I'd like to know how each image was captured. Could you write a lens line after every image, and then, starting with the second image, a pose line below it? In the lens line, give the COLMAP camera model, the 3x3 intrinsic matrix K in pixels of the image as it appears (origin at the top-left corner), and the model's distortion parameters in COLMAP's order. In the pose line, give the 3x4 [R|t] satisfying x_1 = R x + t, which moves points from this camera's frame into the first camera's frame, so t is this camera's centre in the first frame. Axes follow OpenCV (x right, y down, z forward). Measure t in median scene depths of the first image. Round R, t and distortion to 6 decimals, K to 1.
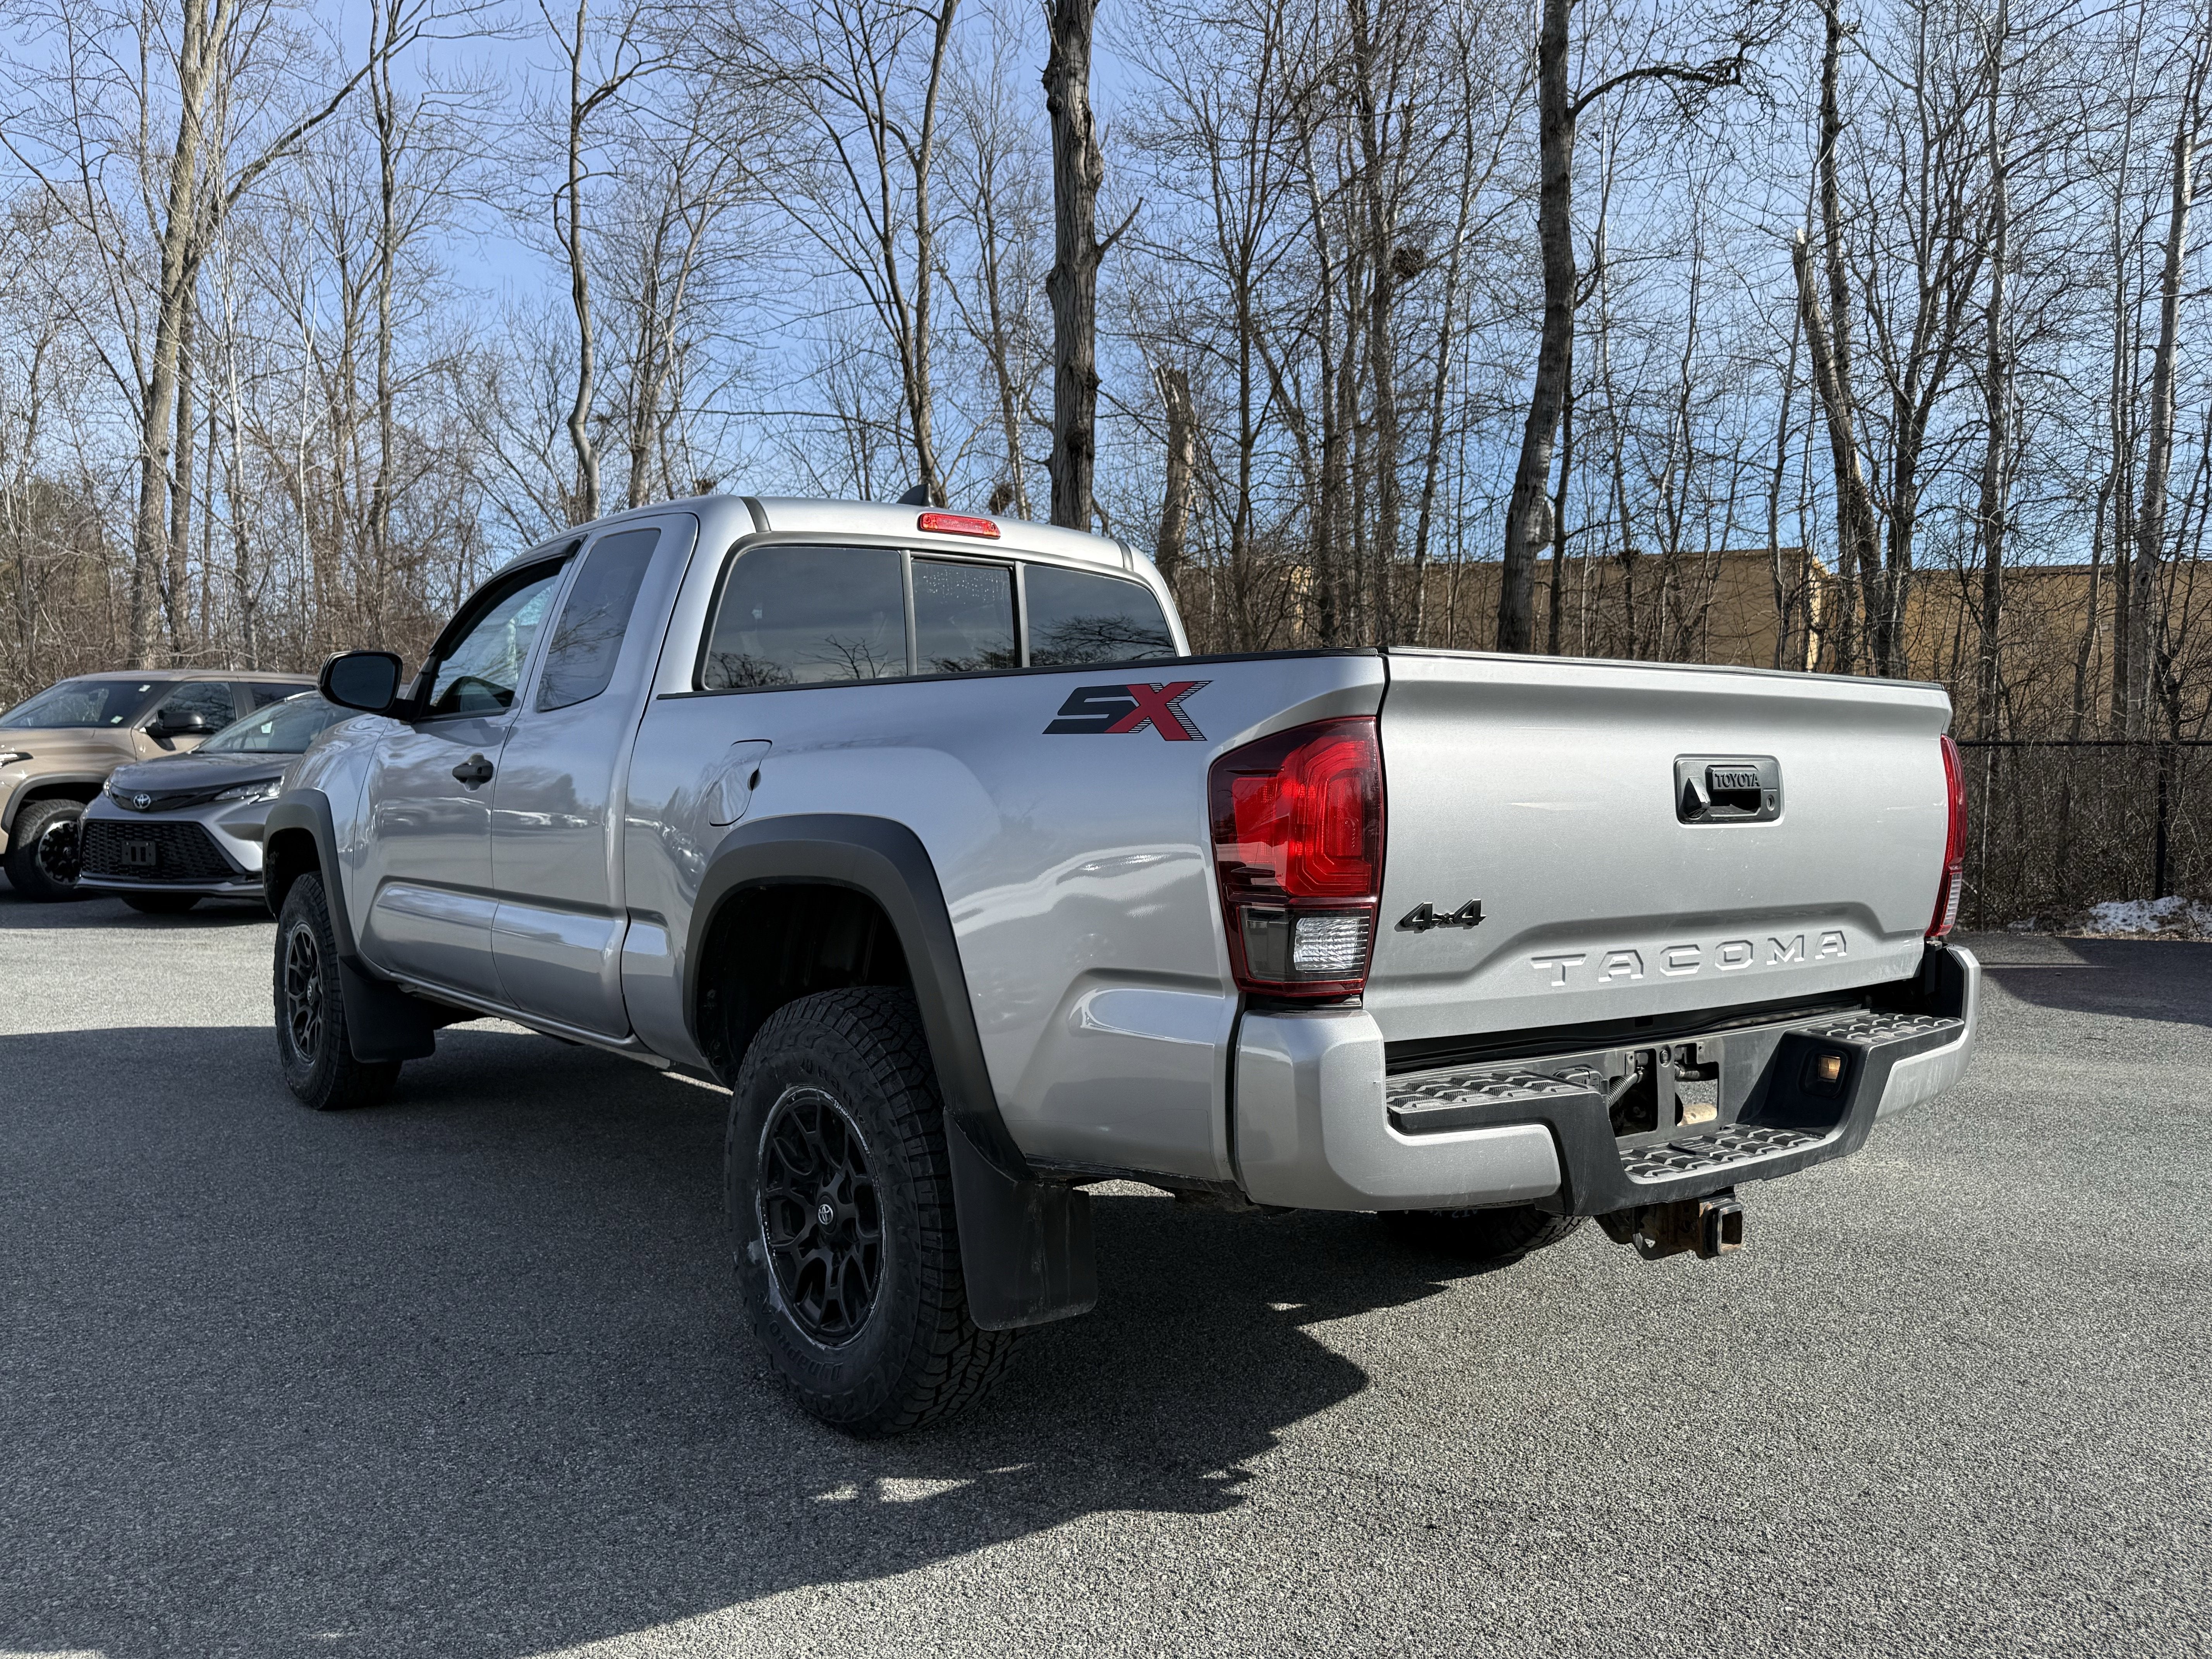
lens RADIAL K [[1805.2, 0, 1099.9], [0, 1805.2, 851.1], [0, 0, 1]] dist [0.074450, -0.110191]
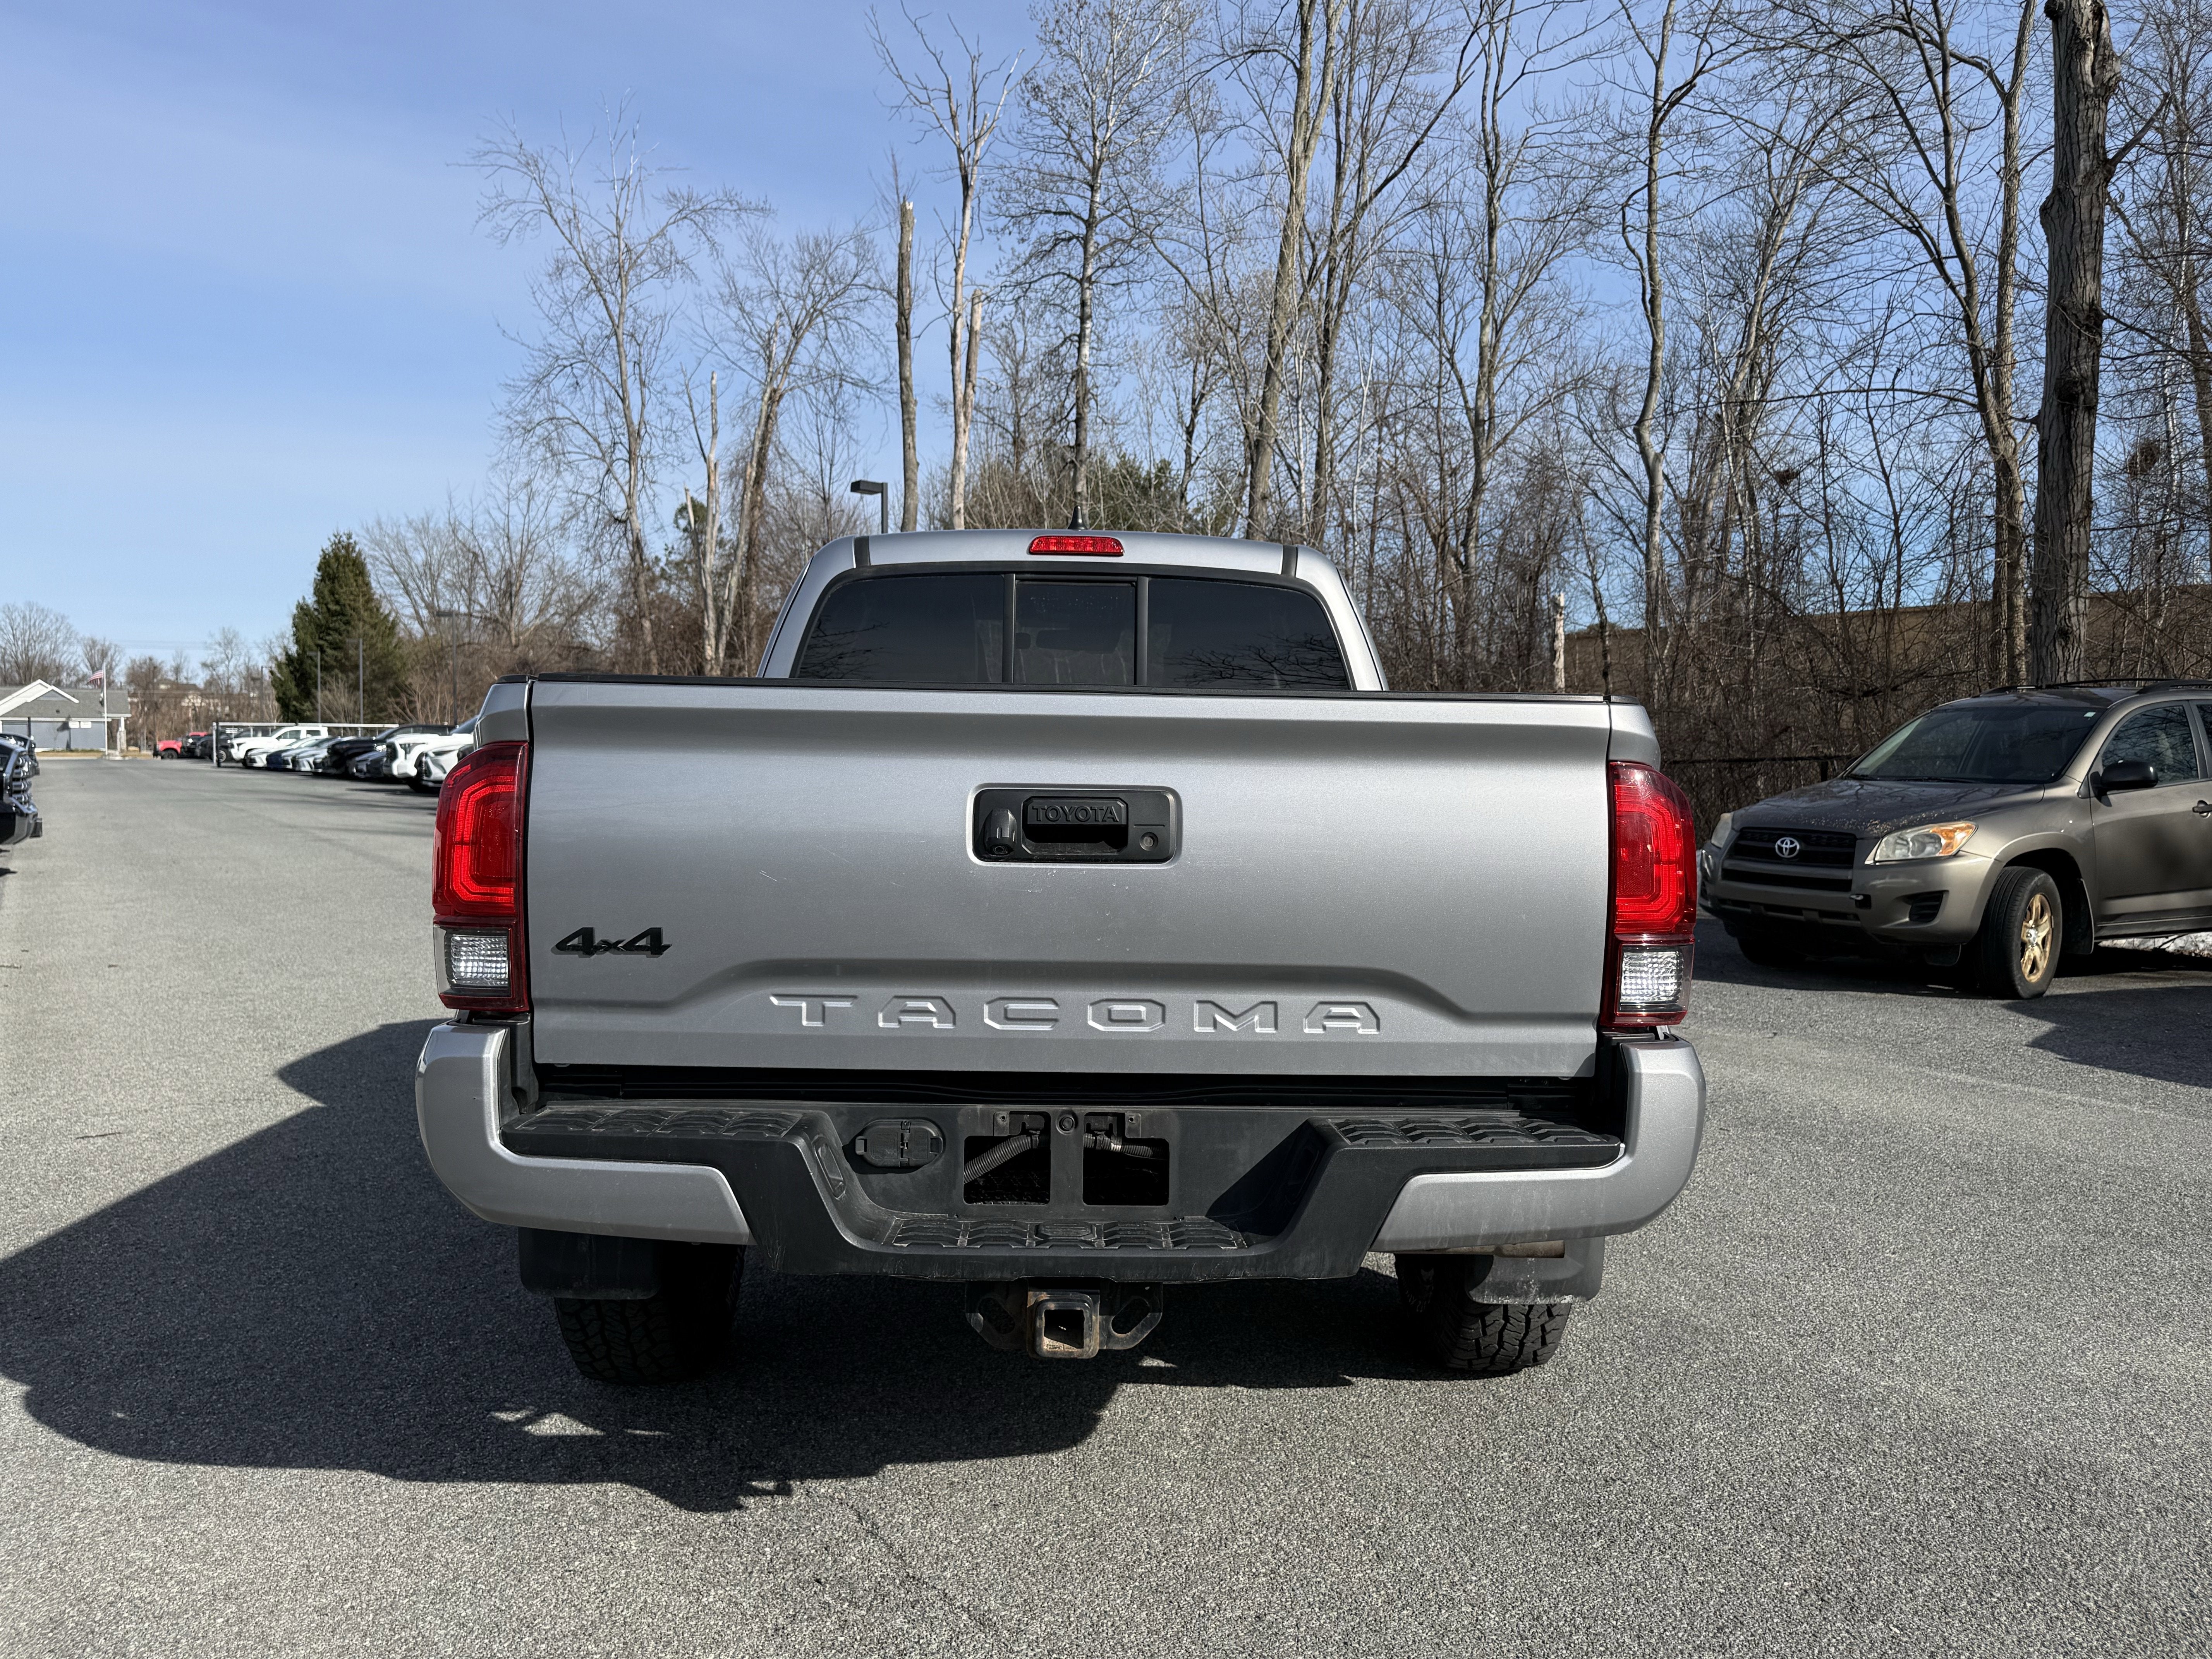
lens RADIAL K [[1805.2, 0, 1106.0], [0, 1805.2, 828.0], [0, 0, 1]] dist [0.074450, -0.110191]
pose [[0.797148, 0.029341, -0.603070, 0.713656], [-0.037683, 0.999289, -0.001193, -0.025545], [0.602606, 0.023677, 0.797687, 0.255874]]
